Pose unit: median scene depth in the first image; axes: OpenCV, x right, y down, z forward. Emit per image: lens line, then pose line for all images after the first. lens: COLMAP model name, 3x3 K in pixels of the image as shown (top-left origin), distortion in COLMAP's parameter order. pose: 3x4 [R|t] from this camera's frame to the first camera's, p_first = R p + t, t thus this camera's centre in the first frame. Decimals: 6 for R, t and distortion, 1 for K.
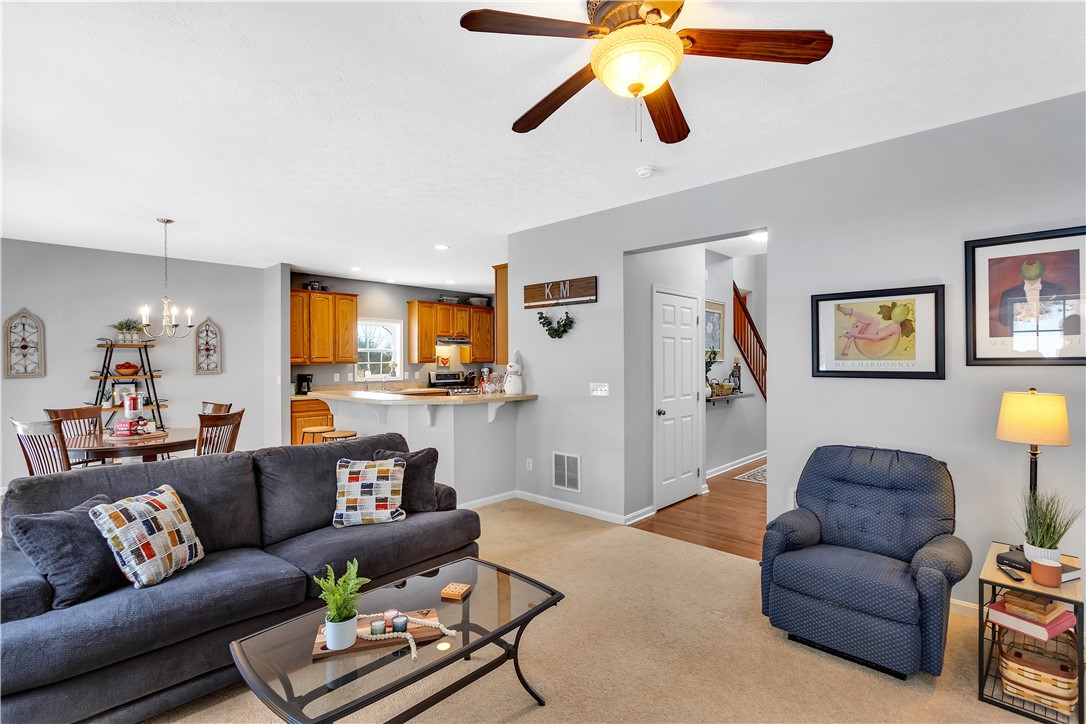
lens RADIAL K [[513.0, 0, 547.4], [0, 513.0, 361.2], [0, 0, 1]] dist [-0.004771, 0.001956]
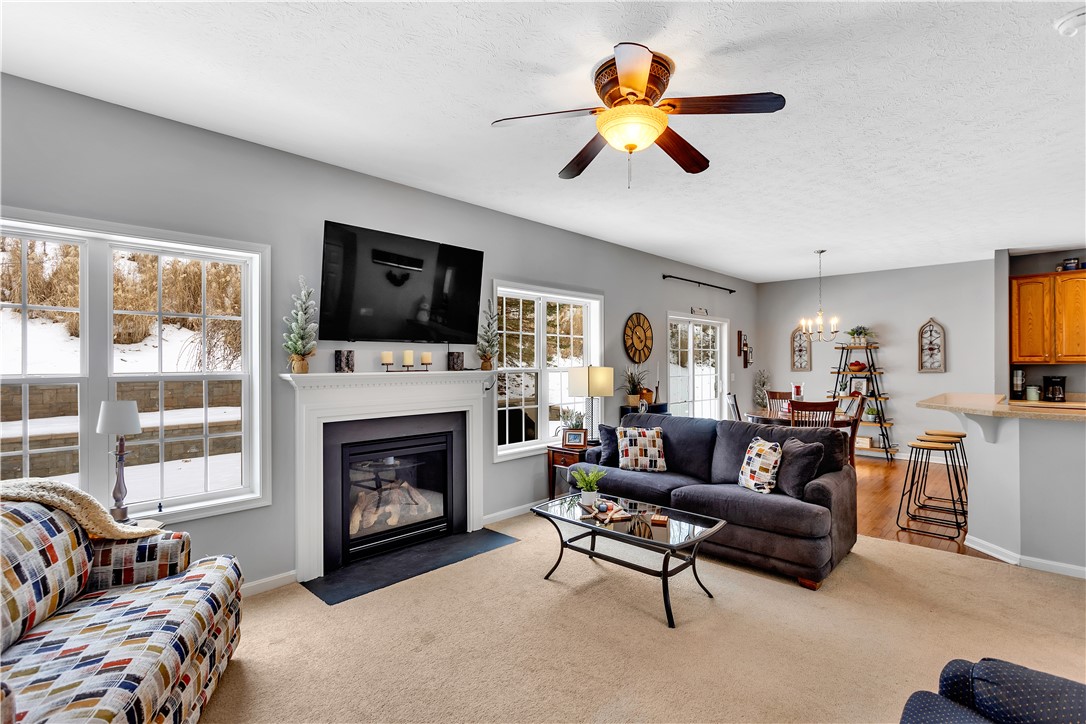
lens RADIAL K [[513.0, 0, 540.2], [0, 513.0, 362.3], [0, 0, 1]] dist [-0.004771, 0.001956]
pose [[-0.014615, 0.003661, -0.999886, 0.431573], [-0.001381, 0.999992, 0.003681, 0.001913], [0.999892, 0.001434, -0.014610, 0.237988]]
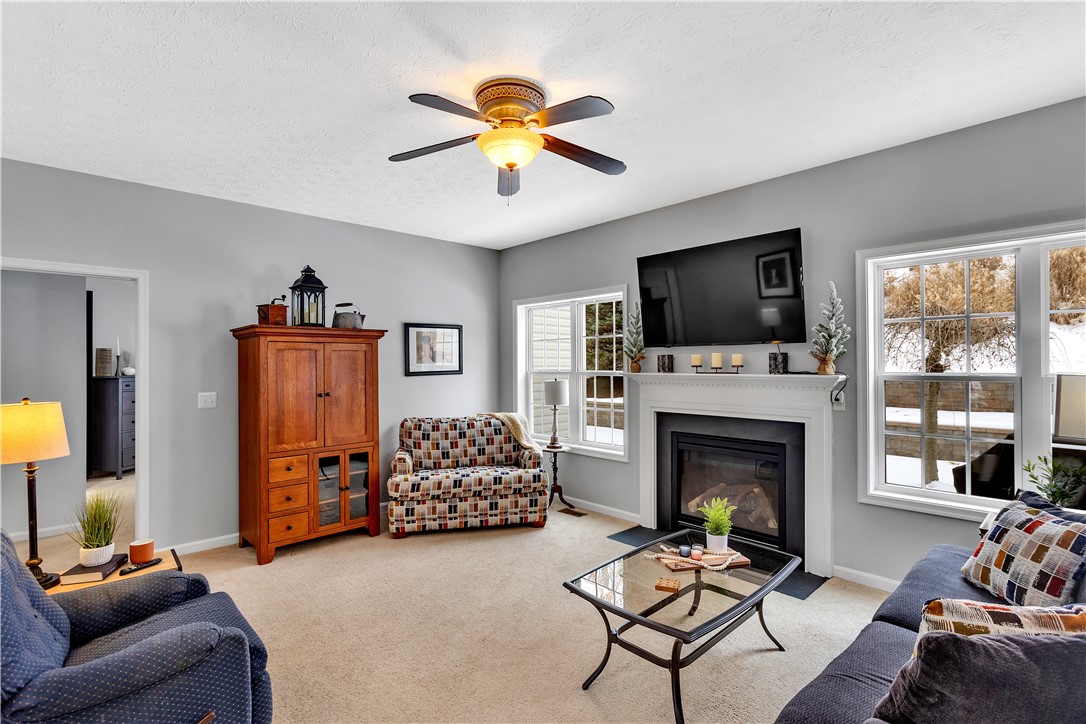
lens RADIAL K [[513.0, 0, 540.4], [0, 513.0, 359.5], [0, 0, 1]] dist [-0.004771, 0.001956]
pose [[-0.997863, 0.008739, 0.064756, 0.001847], [0.008512, 0.999957, -0.003789, -0.001251], [-0.064786, -0.003230, -0.997894, 0.710207]]
